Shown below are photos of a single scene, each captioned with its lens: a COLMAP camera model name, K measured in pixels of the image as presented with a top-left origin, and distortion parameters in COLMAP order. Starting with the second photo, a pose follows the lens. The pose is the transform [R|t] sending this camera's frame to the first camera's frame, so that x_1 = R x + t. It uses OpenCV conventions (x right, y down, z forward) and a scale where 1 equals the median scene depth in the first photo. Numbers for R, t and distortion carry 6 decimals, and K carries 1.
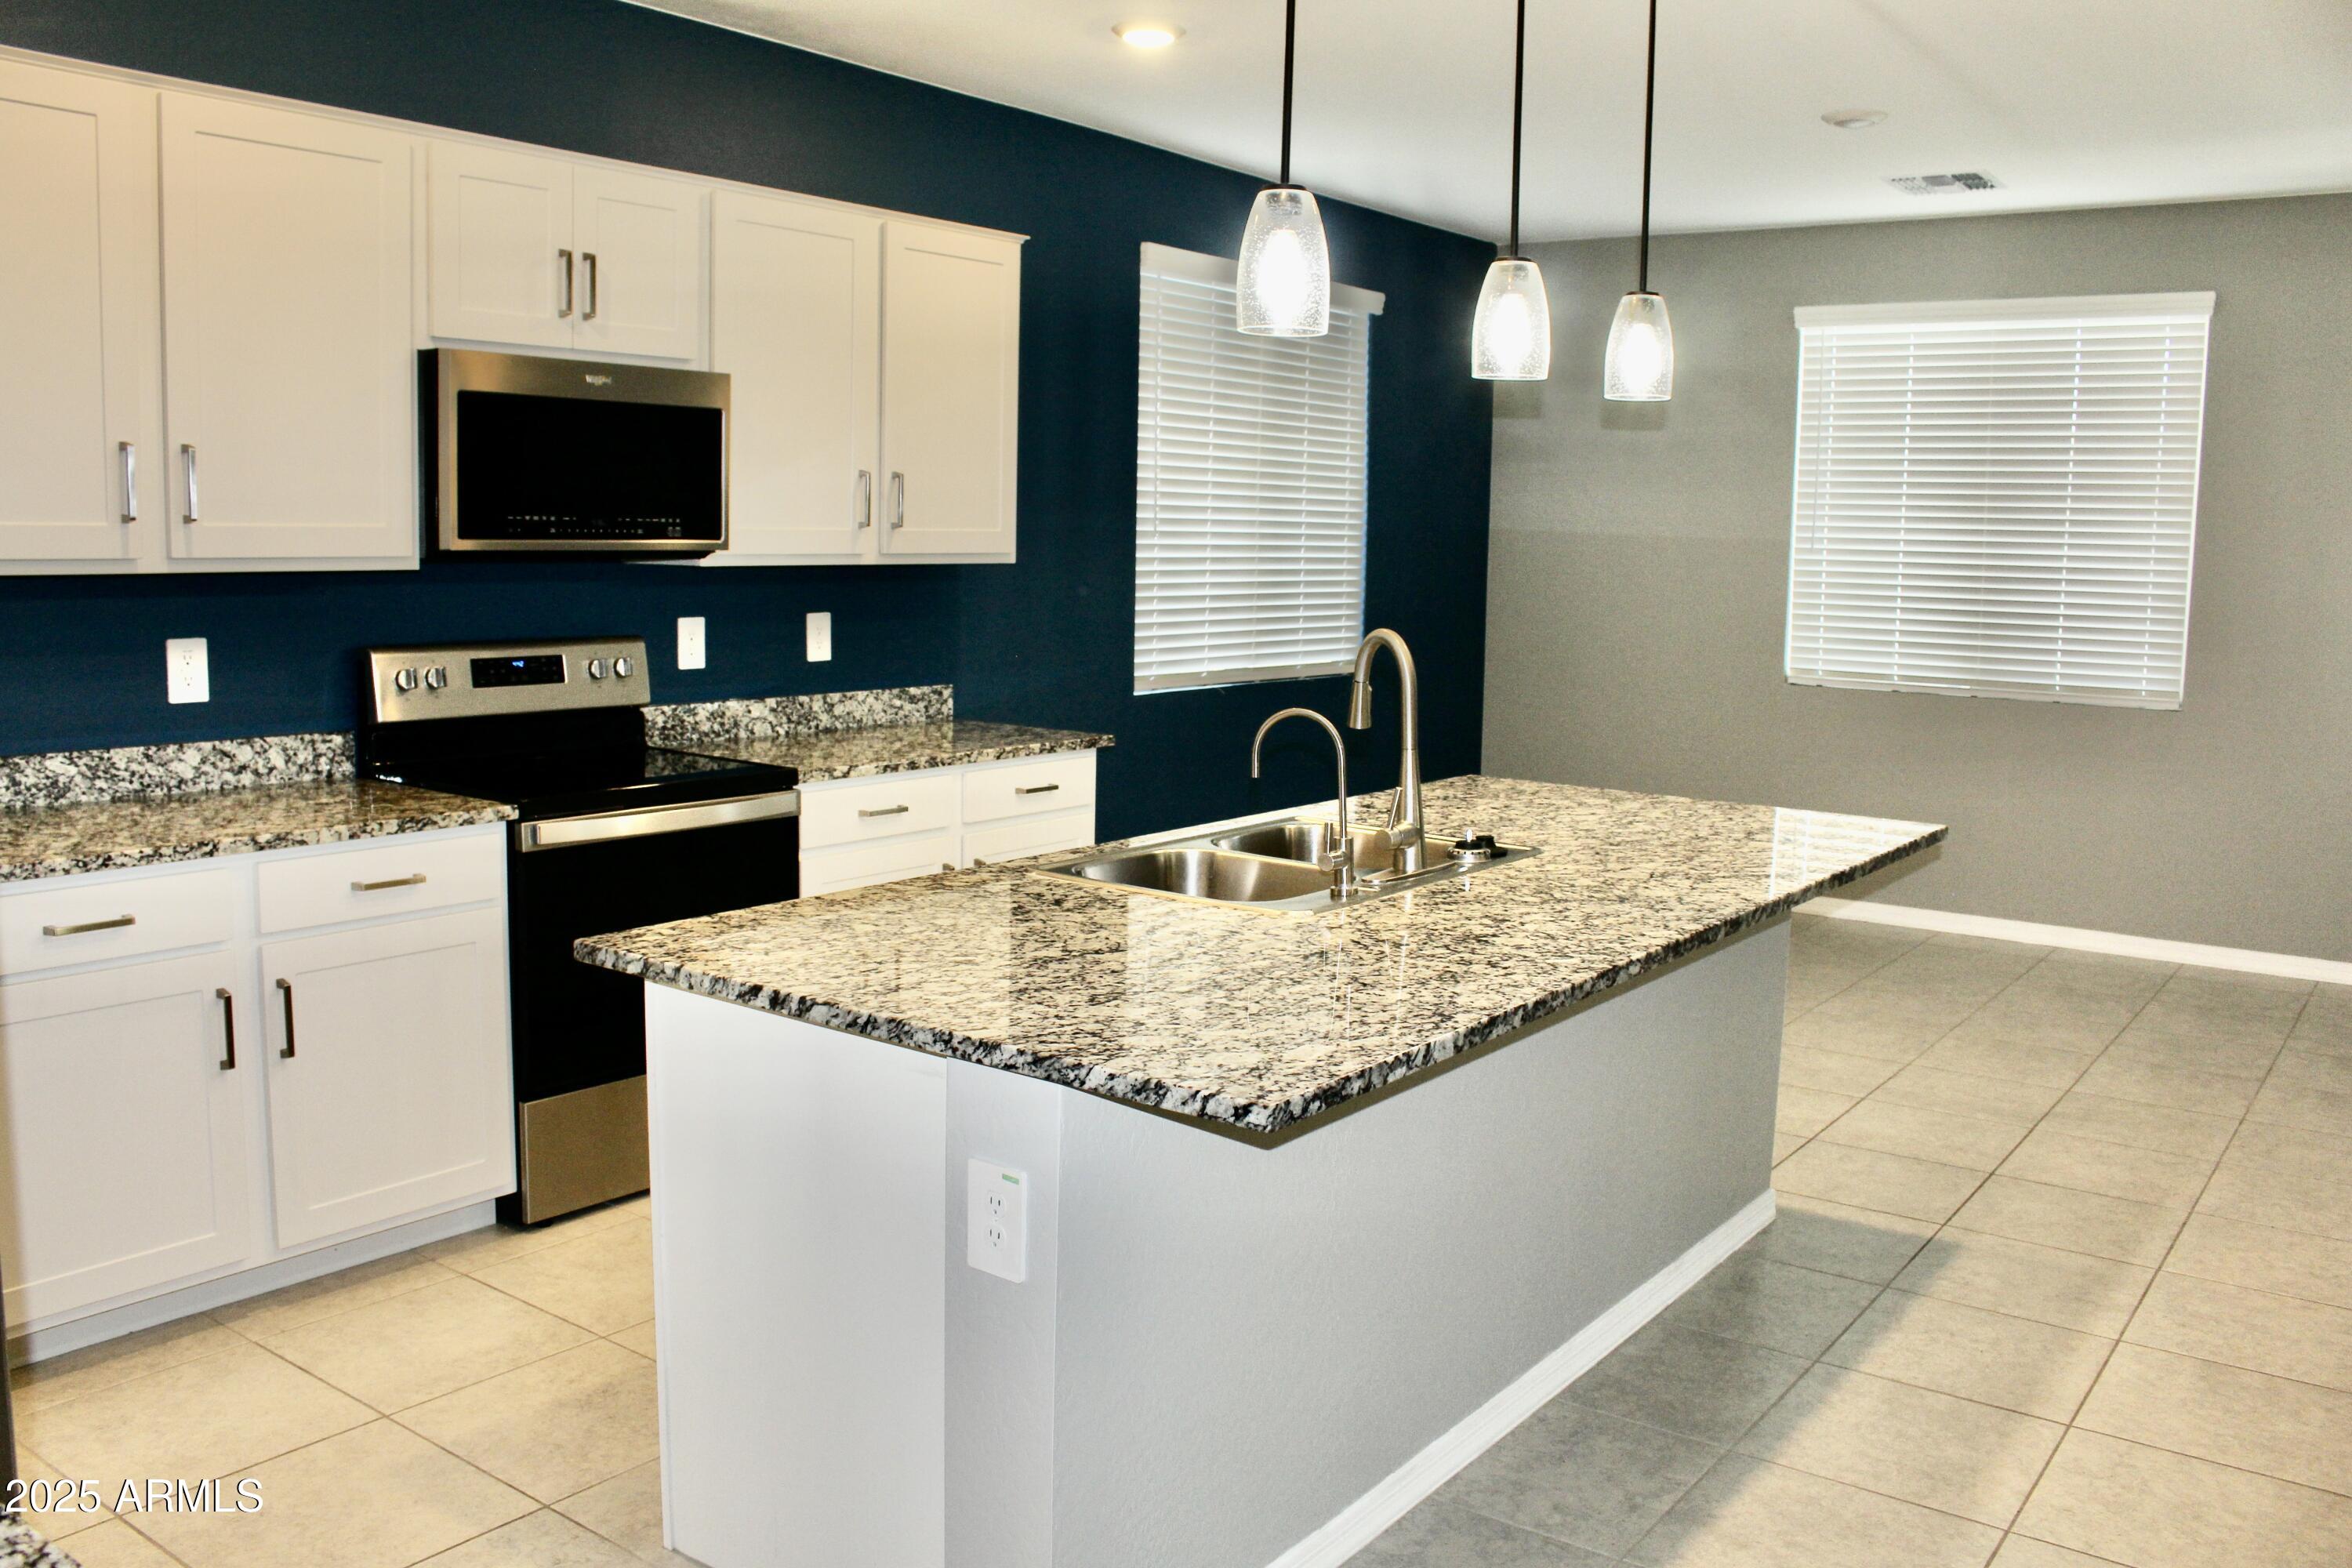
lens RADIAL K [[1923.6, 0, 1171.0], [0, 1923.6, 766.9], [0, 0, 1]] dist [-0.140859, 0.120836]
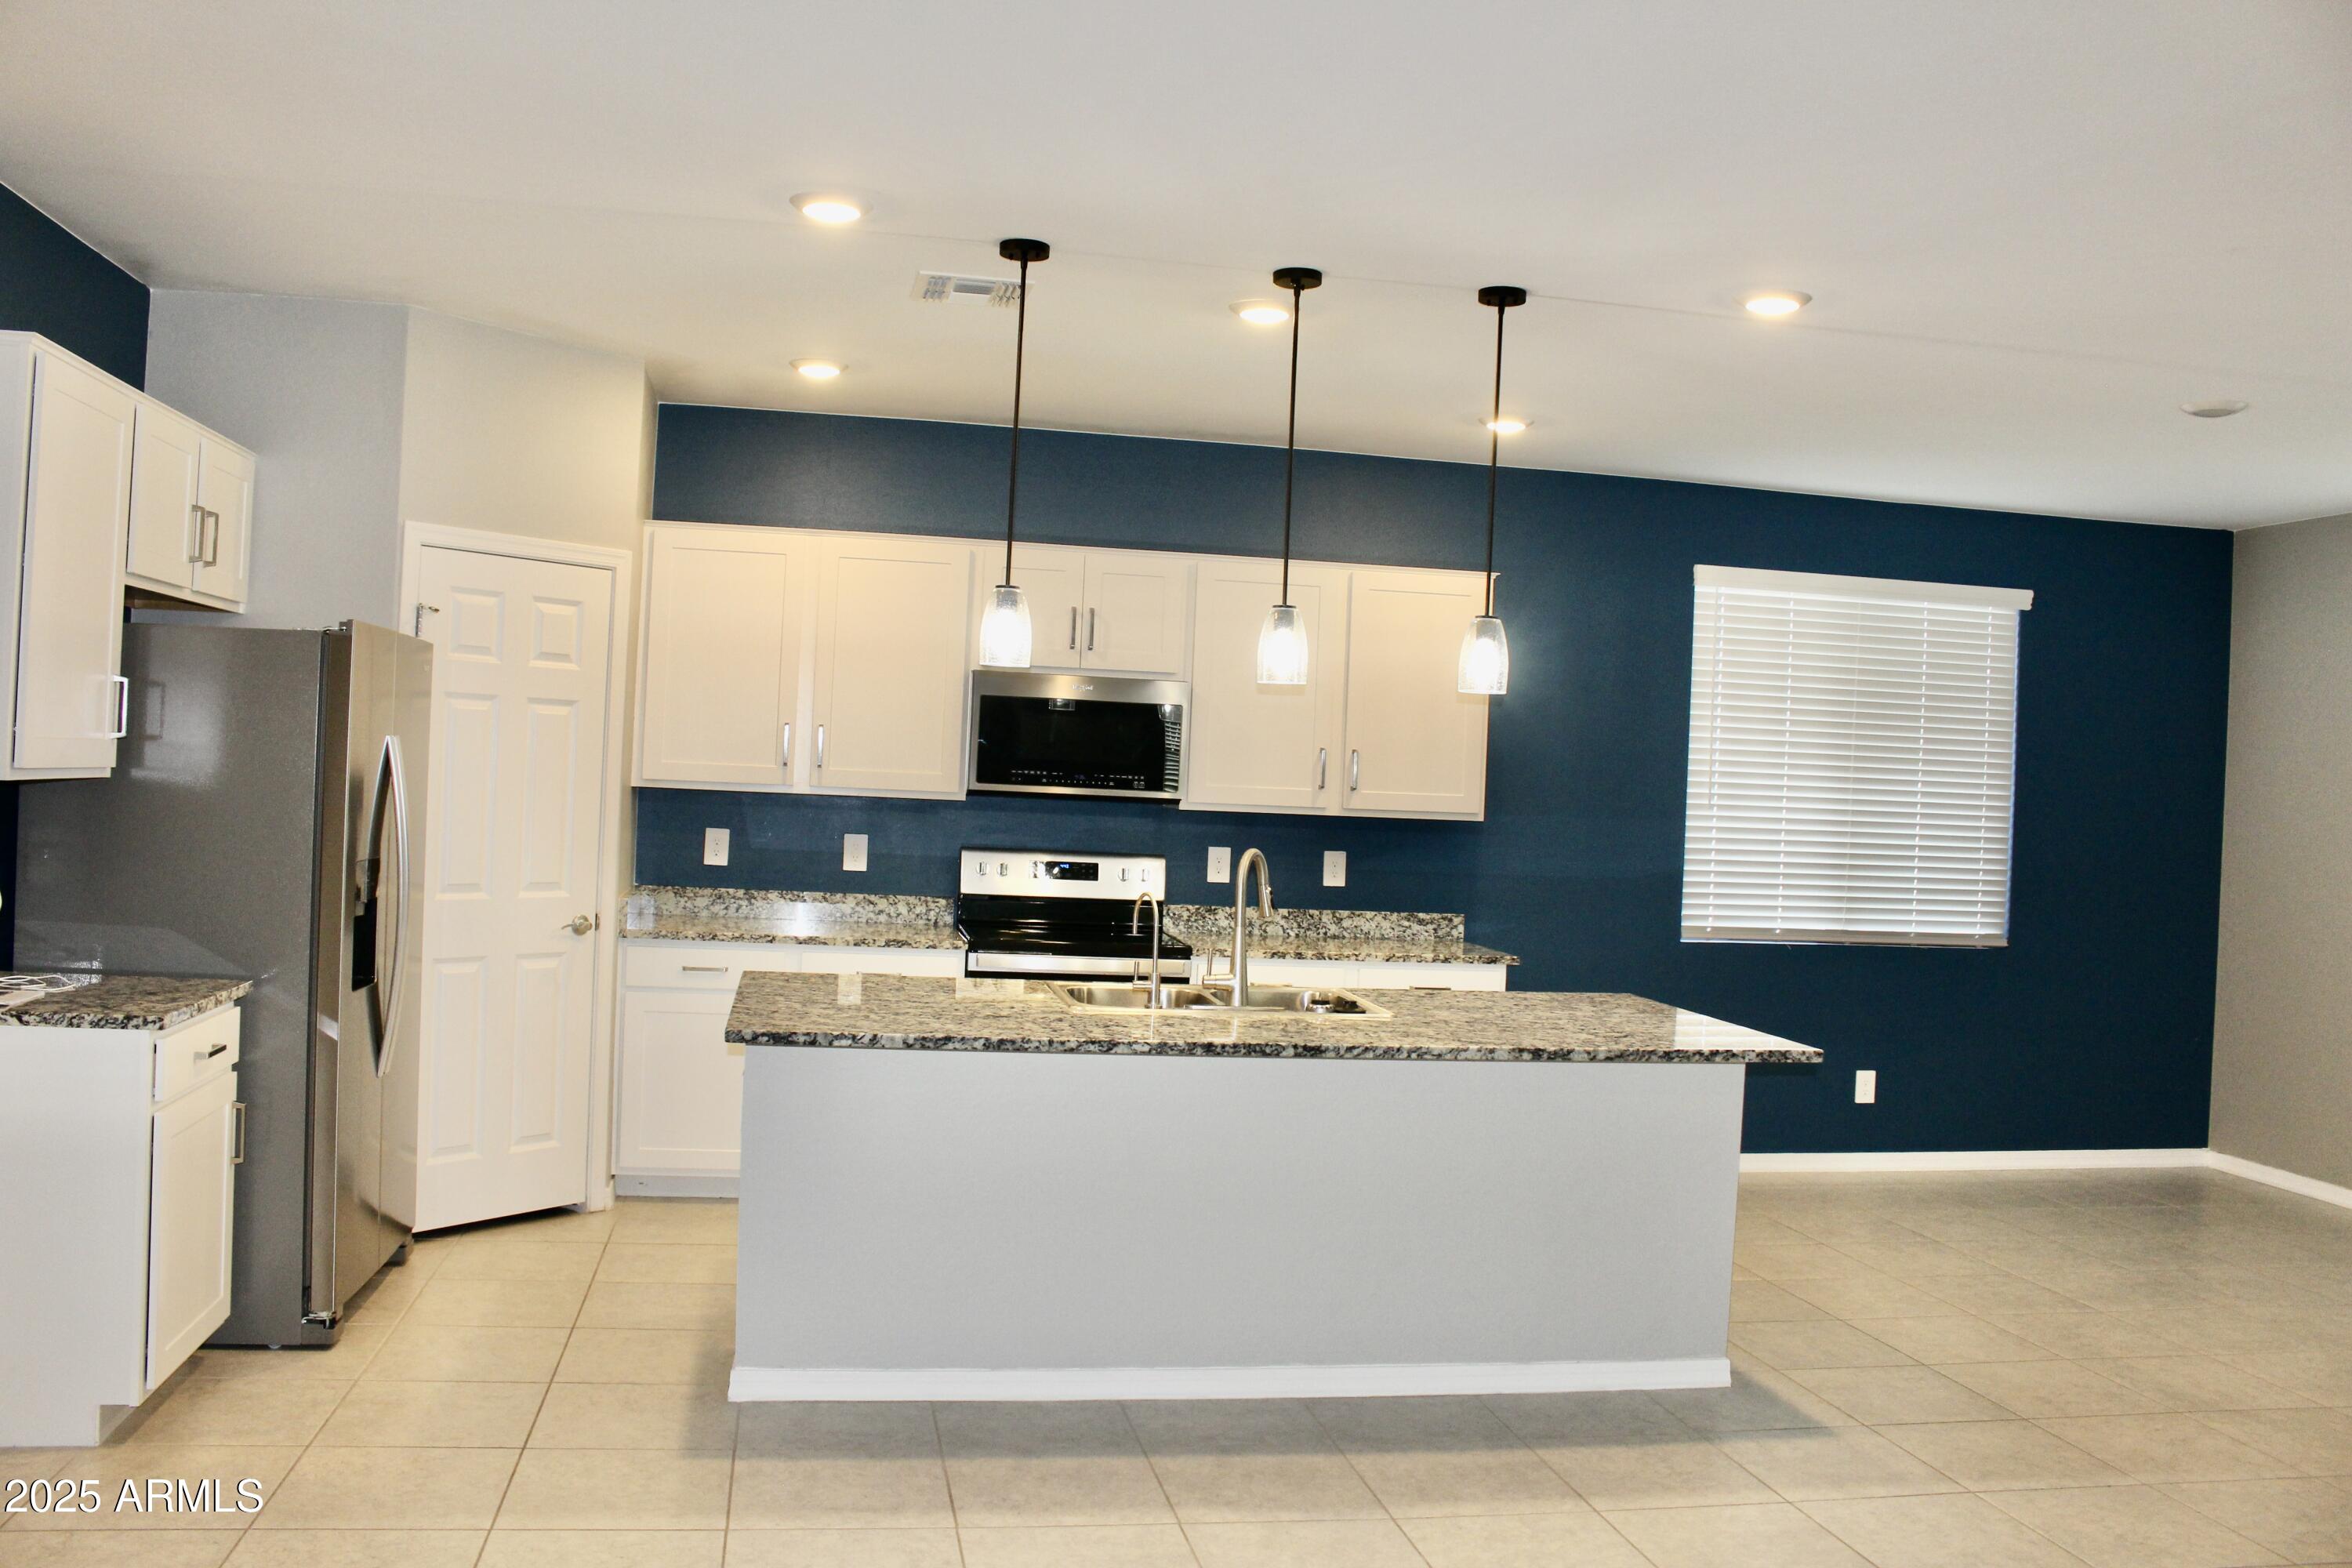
lens RADIAL K [[1923.6, 0, 1171.0], [0, 1923.6, 766.9], [0, 0, 1]] dist [-0.140859, 0.120836]
pose [[0.739419, 0.010042, -0.673171, 0.806565], [-0.111610, 0.987882, -0.107857, 0.026637], [0.663930, 0.154885, 0.731579, -0.119495]]
